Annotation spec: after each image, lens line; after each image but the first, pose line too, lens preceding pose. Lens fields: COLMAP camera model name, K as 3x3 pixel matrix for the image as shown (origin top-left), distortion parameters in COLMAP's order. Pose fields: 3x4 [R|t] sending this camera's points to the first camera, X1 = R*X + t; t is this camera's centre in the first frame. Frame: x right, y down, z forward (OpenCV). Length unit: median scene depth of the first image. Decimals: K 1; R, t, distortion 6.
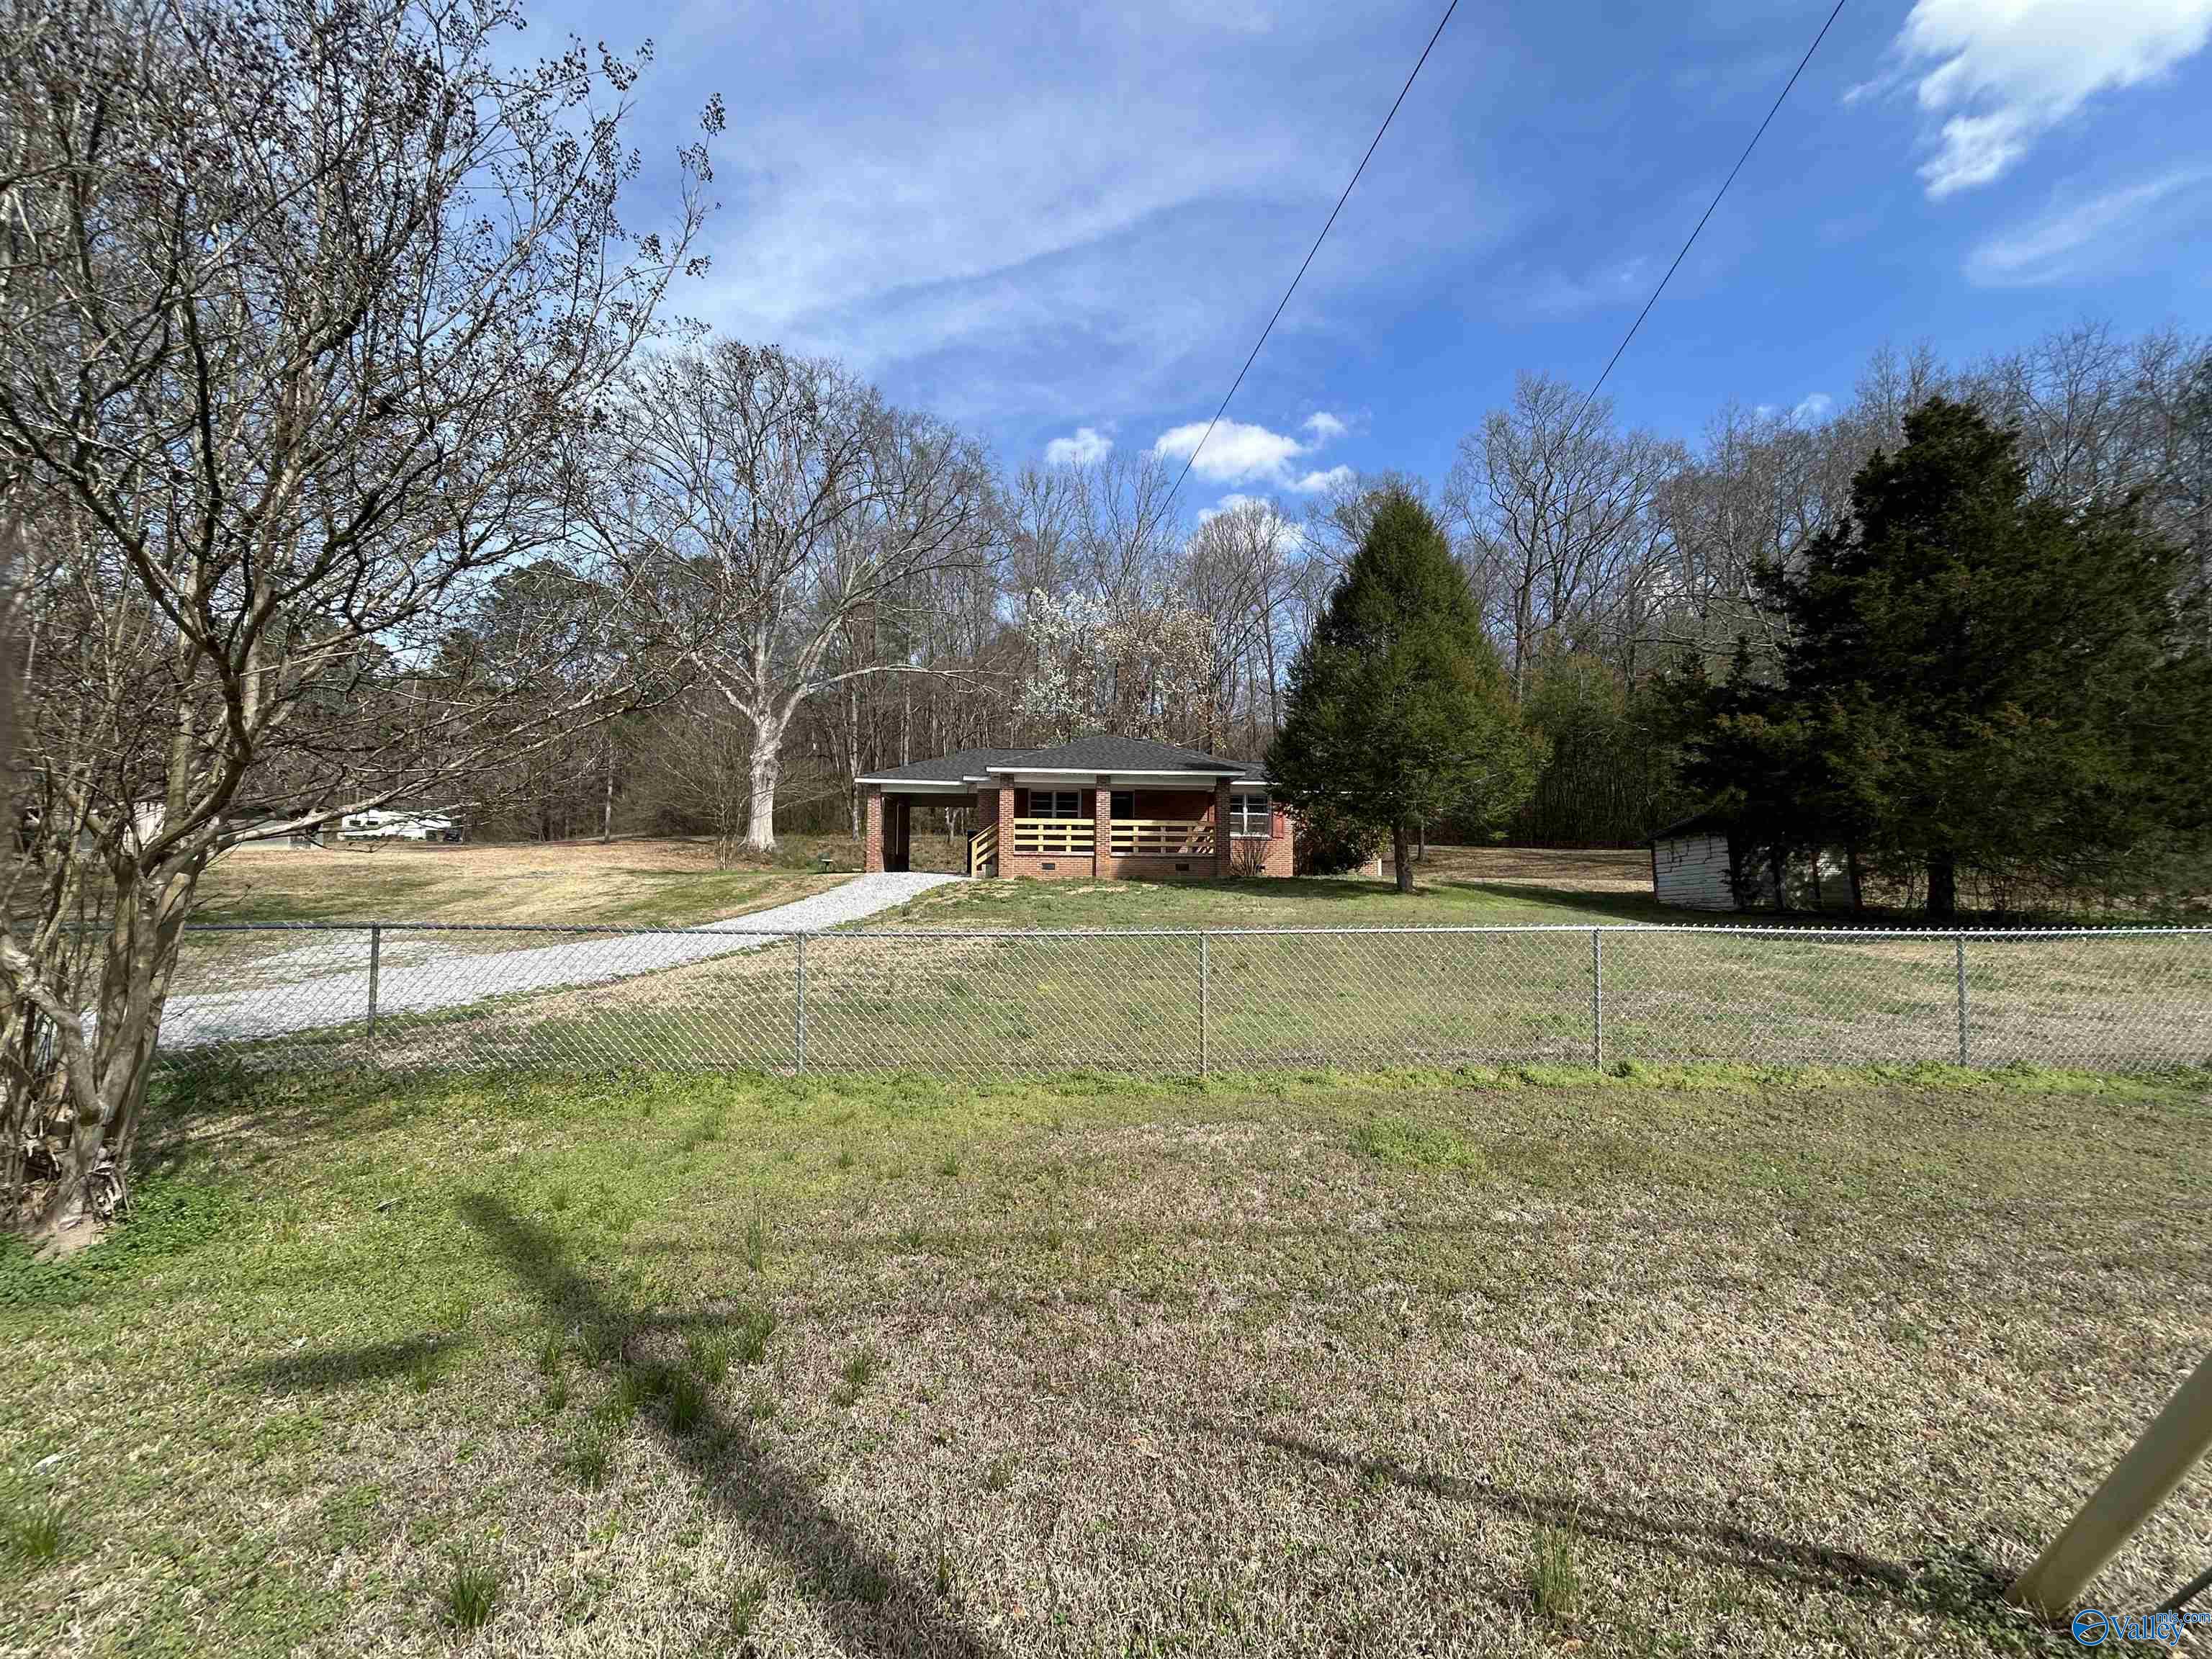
lens RADIAL K [[908.1, 0, 1091.1], [0, 908.1, 829.6], [0, 0, 1]] dist [-0.000264, 0.000635]
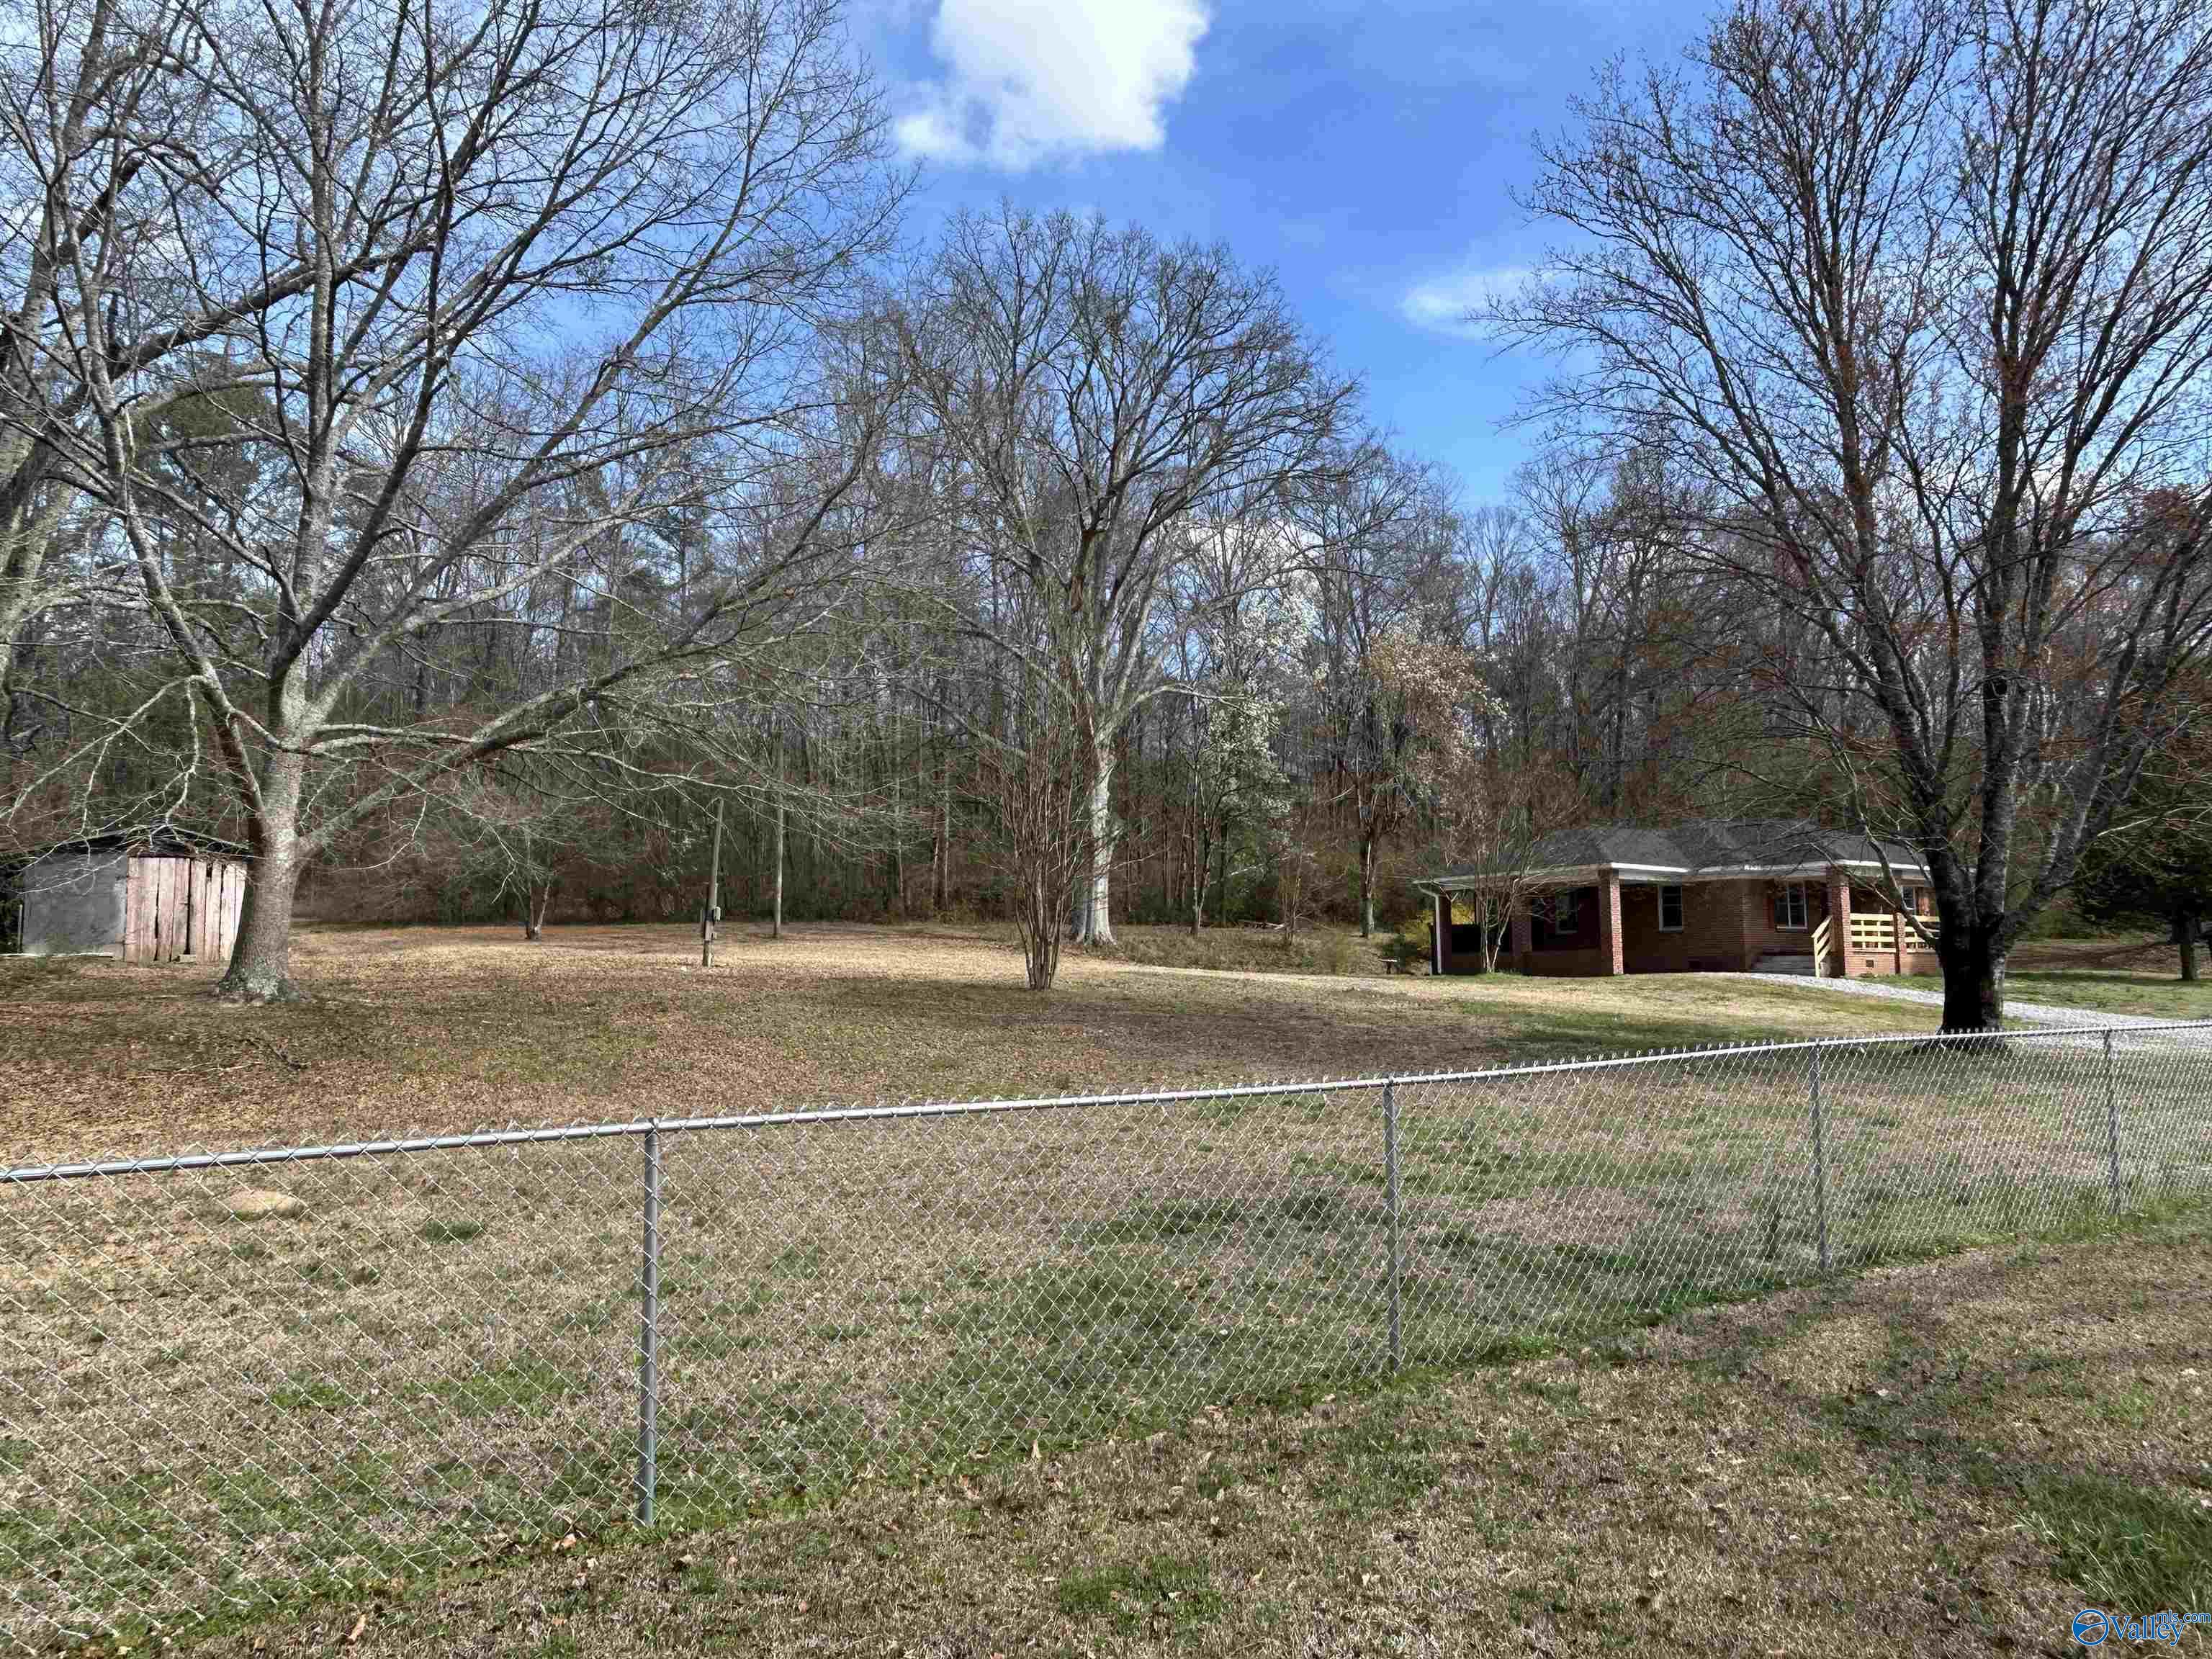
lens RADIAL K [[1715.1, 0, 1129.4], [0, 1715.1, 831.7], [0, 0, 1]] dist [0.008688, 0.004405]
pose [[0.839648, 0.034056, 0.542062, -1.680102], [-0.010973, 0.998892, -0.045760, -0.006876], [-0.543020, 0.032475, 0.839092, -0.098060]]
